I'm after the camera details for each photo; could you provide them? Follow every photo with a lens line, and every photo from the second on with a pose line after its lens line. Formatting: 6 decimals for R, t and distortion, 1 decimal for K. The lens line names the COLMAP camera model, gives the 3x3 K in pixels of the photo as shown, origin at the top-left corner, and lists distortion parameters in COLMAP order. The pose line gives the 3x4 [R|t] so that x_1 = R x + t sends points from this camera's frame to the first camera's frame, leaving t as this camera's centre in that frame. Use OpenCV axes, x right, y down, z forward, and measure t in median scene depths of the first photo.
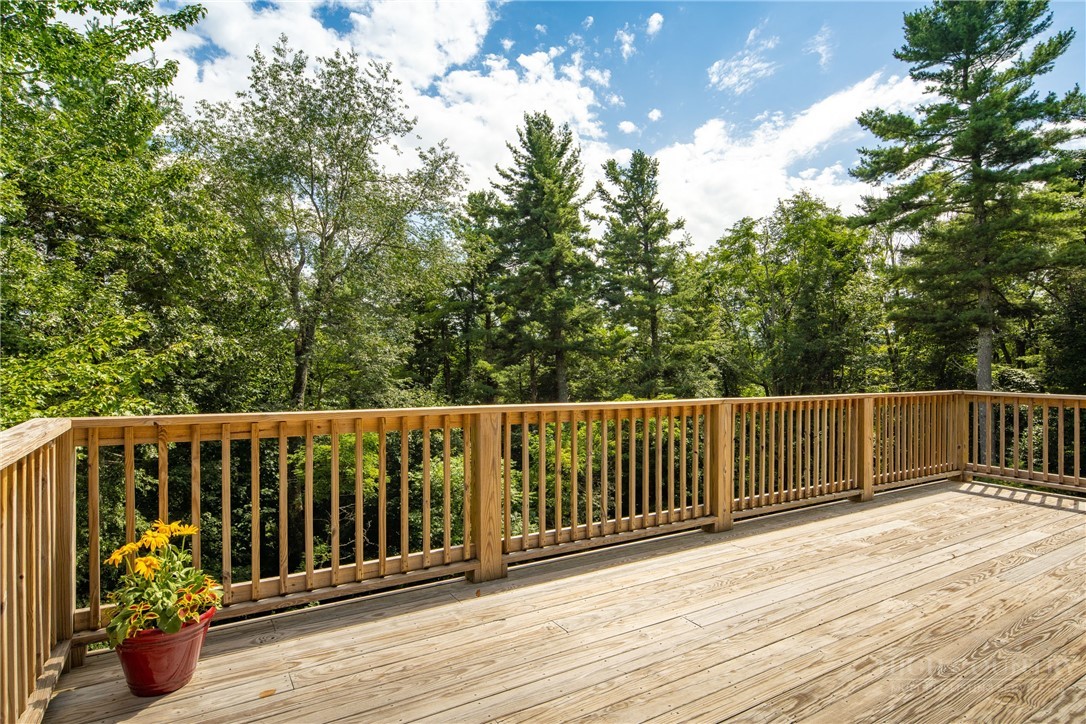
lens RADIAL K [[556.0, 0, 506.3], [0, 556.0, 362.2], [0, 0, 1]] dist [-0.001781, 0.000082]
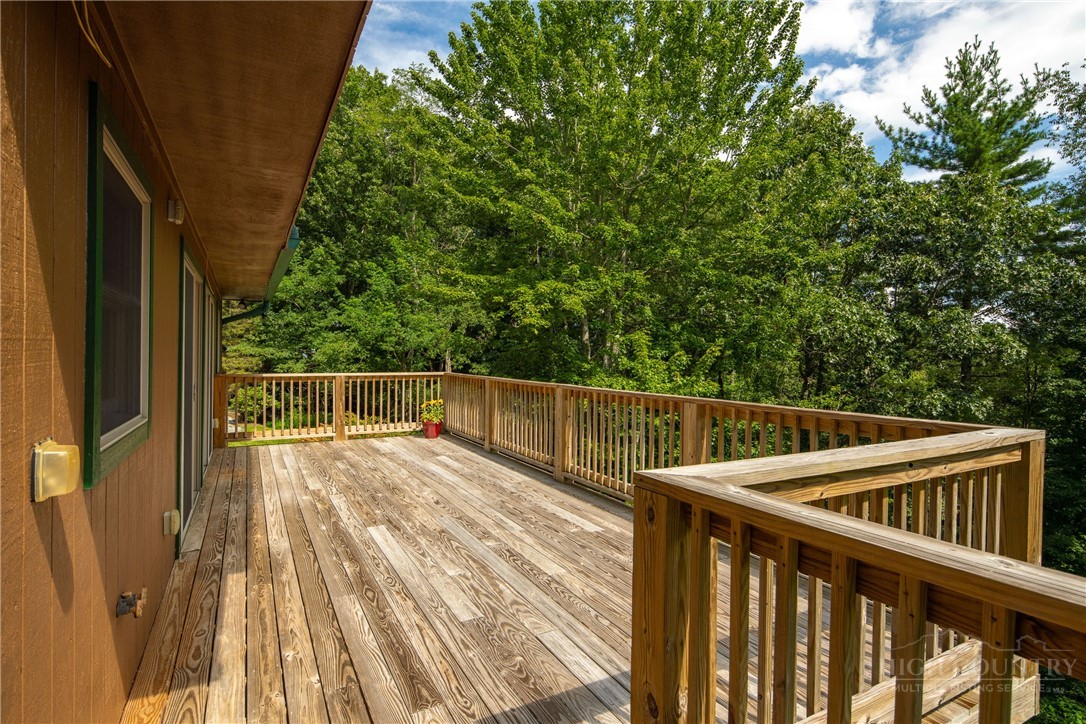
lens RADIAL K [[569.2, 0, 543.0], [0, 569.2, 362.0], [0, 0, 1]] dist [0.004384, 0.000240]
pose [[-0.047054, 0.002575, -0.998889, 0.240182], [-0.001963, 0.999995, 0.002671, 0.001175], [0.998890, 0.002087, -0.047049, 0.138446]]
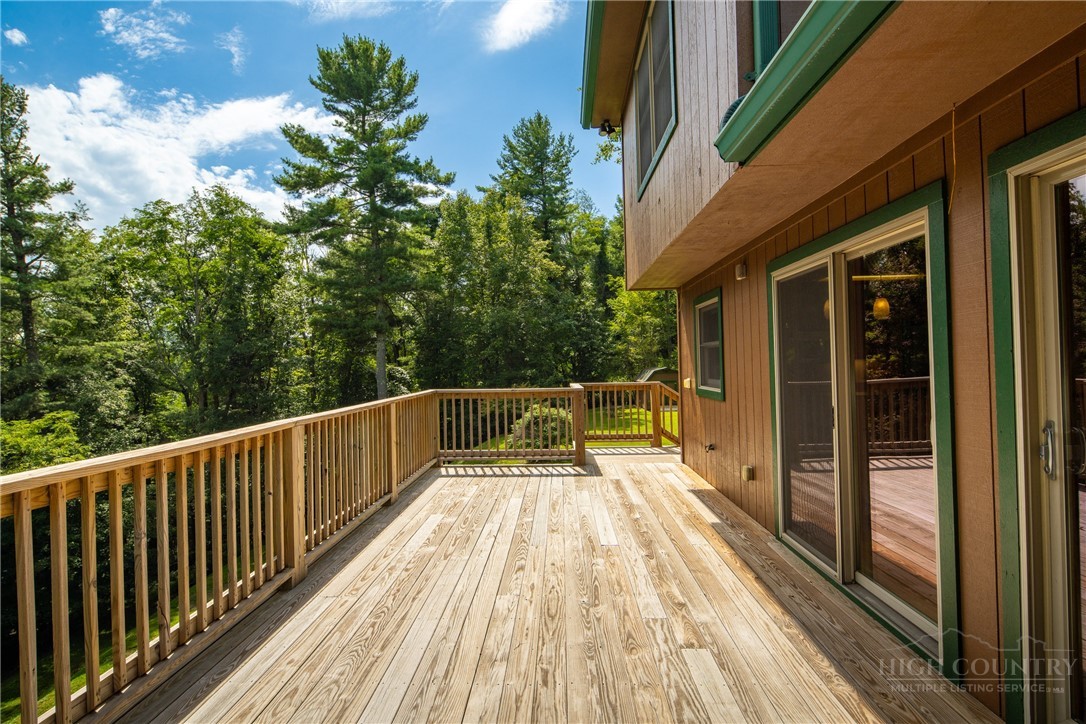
lens RADIAL K [[569.2, 0, 543.0], [0, 569.2, 362.0], [0, 0, 1]] dist [0.004384, 0.000240]
pose [[0.527232, -0.015735, 0.849576, -0.016624], [0.019189, 0.999794, 0.006609, -0.002336], [-0.849505, 0.012818, 0.527426, 0.033851]]
